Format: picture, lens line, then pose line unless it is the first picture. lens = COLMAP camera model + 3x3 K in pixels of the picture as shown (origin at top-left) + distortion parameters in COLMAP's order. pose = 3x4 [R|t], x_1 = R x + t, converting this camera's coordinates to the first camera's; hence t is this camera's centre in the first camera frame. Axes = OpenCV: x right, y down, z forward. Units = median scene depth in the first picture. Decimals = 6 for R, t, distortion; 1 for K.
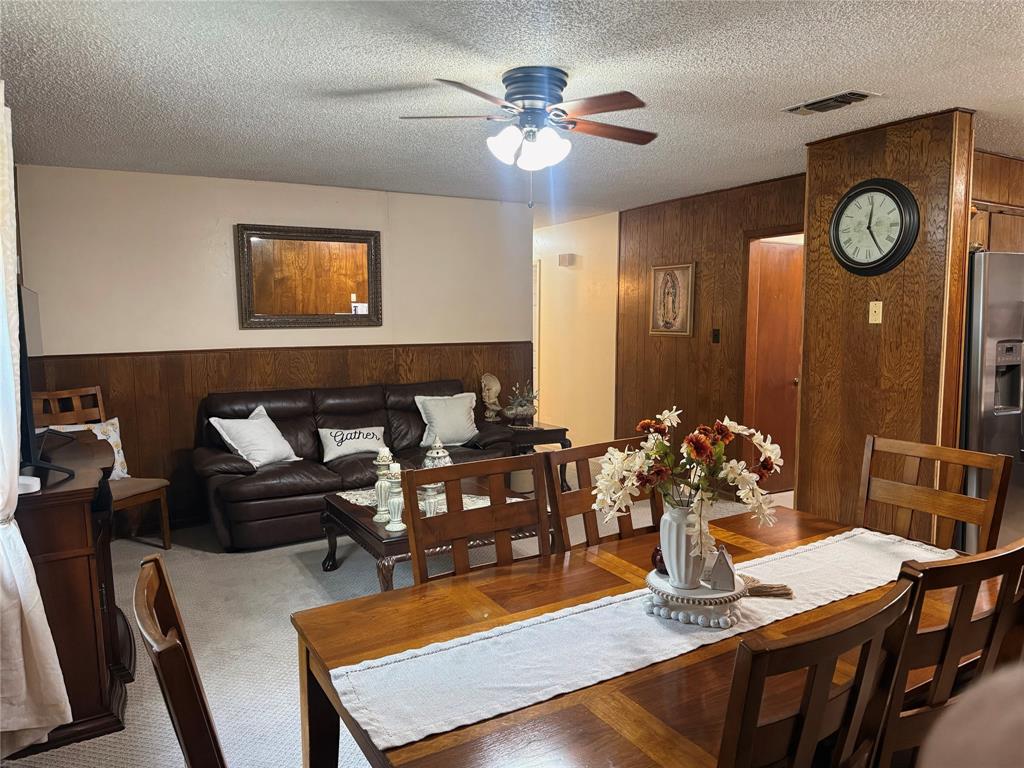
lens RADIAL K [[723.3, 0, 512.0], [0, 723.3, 384.0], [0, 0, 1]] dist [0.072694, -0.104481]
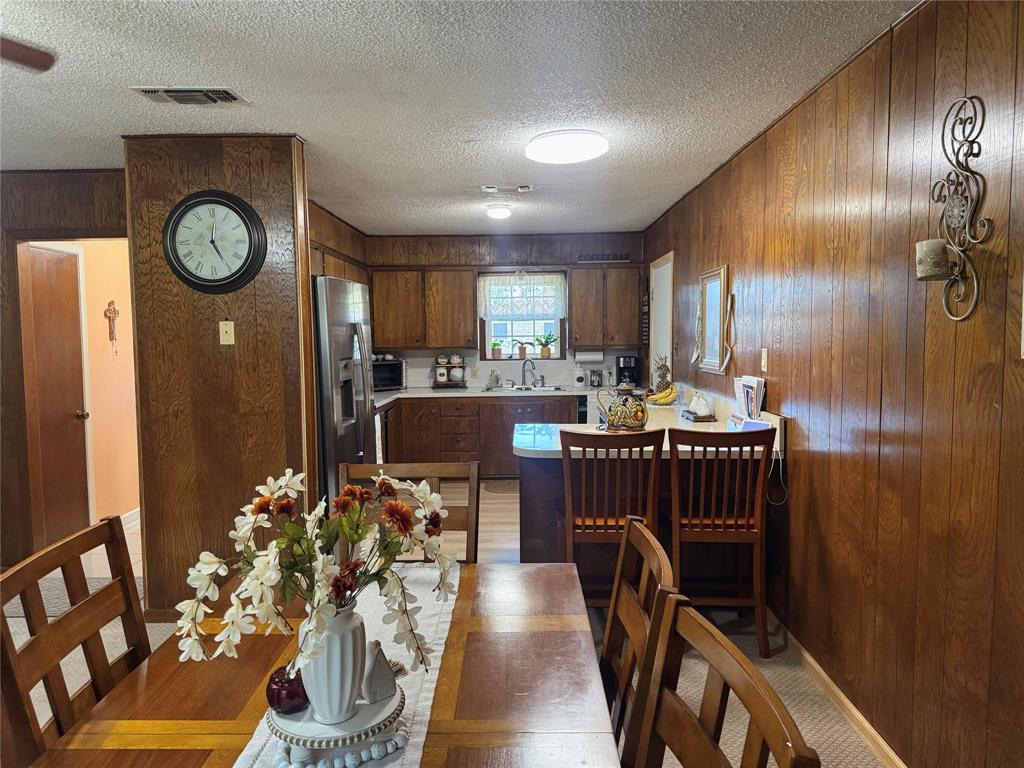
lens RADIAL K [[722.6, 0, 531.2], [0, 722.6, 378.8], [0, 0, 1]] dist [0.001863, -0.002109]
pose [[0.496155, -0.060731, 0.866108, -0.115804], [0.089563, 0.995809, 0.018519, -0.021381], [-0.863602, 0.068383, 0.499514, 0.203865]]
